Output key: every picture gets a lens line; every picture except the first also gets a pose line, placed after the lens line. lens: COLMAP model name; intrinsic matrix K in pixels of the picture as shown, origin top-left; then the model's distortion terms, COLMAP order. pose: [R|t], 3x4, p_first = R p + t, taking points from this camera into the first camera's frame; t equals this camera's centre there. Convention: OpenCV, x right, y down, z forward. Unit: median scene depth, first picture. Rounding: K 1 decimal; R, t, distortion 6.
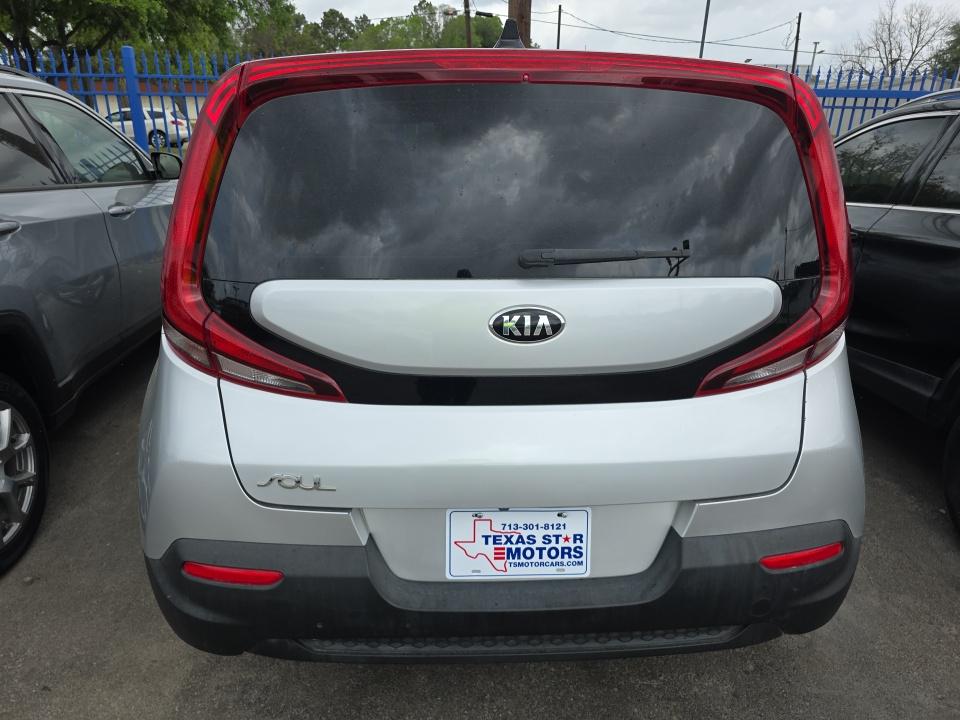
lens RADIAL K [[646.3, 0, 480.0], [0, 646.3, 360.0], [0, 0, 1]] dist [-0.001903, -0.004509]
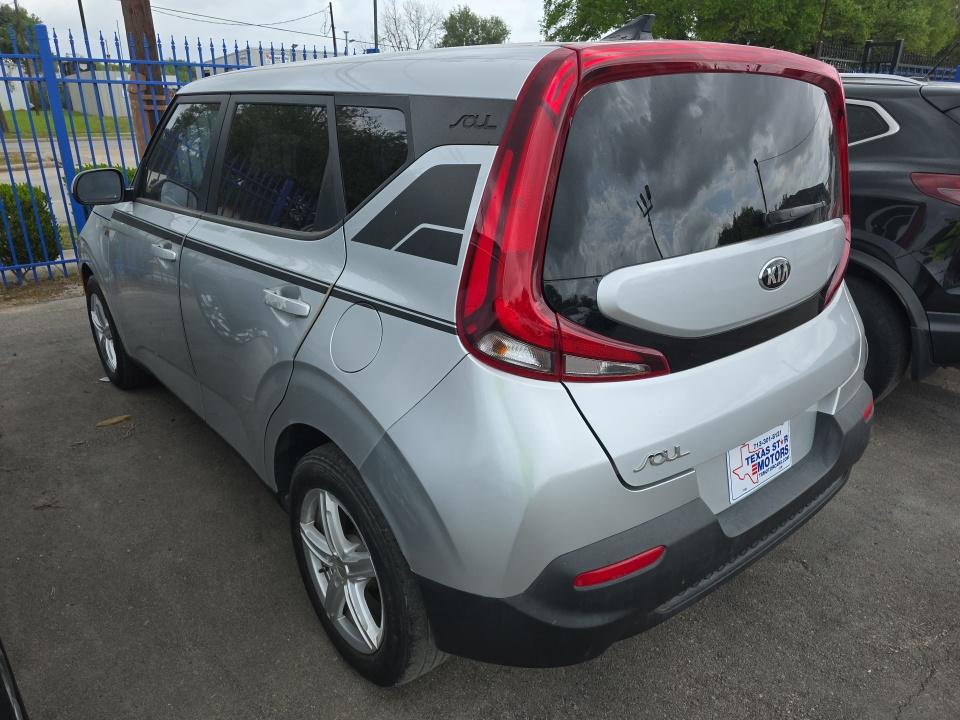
lens RADIAL K [[646.3, 0, 480.0], [0, 646.3, 360.0], [0, 0, 1]] dist [-0.001903, -0.004509]
pose [[0.819908, -0.219733, 0.528648, -0.971395], [0.206020, 0.974792, 0.085648, -0.105101], [-0.534141, 0.038689, 0.844509, 0.249031]]
